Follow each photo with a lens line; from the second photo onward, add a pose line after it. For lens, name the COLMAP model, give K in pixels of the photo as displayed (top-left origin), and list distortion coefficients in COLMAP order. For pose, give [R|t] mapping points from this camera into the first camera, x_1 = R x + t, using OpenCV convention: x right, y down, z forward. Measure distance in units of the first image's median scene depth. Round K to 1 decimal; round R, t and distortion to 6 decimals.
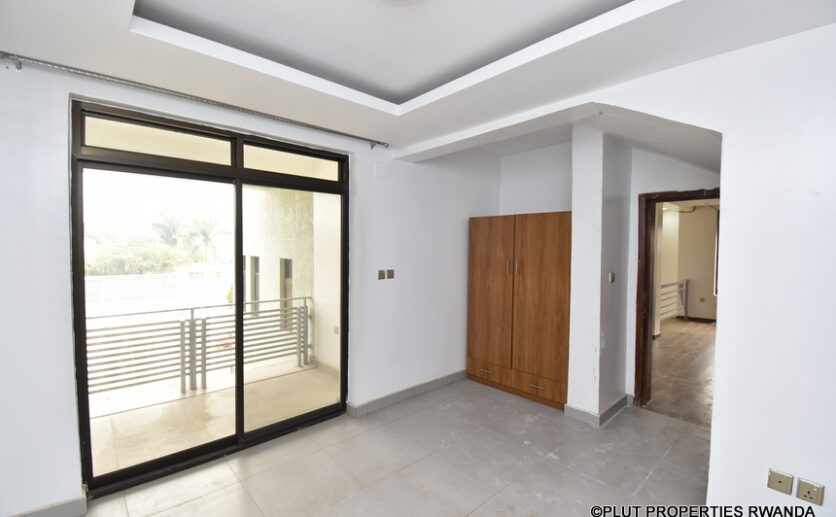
lens RADIAL K [[363.6, 0, 418.0], [0, 363.6, 258.5], [0, 0, 1]] dist [0.002109, -0.000442]
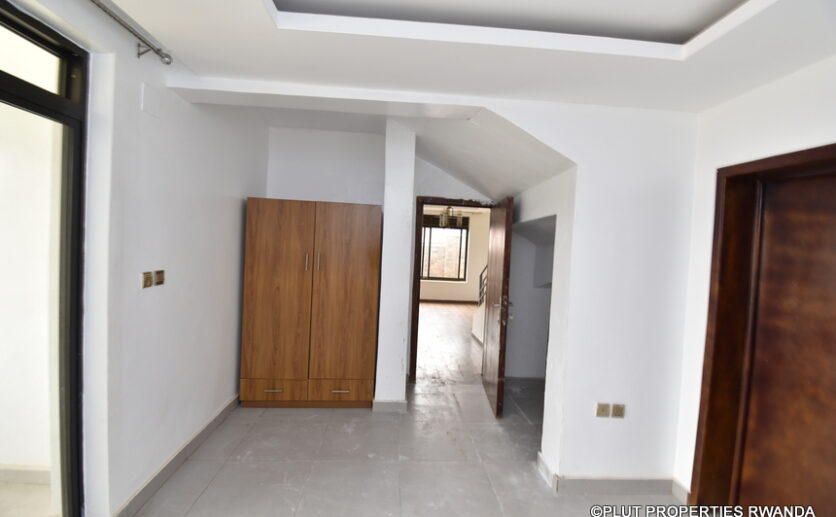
lens RADIAL K [[363.6, 0, 418.0], [0, 363.6, 258.5], [0, 0, 1]] dist [0.002109, -0.000442]
pose [[0.632111, -0.008158, 0.774835, -0.260207], [-0.015001, 0.999628, 0.022762, -0.008645], [-0.774732, -0.026012, 0.631754, 0.272197]]
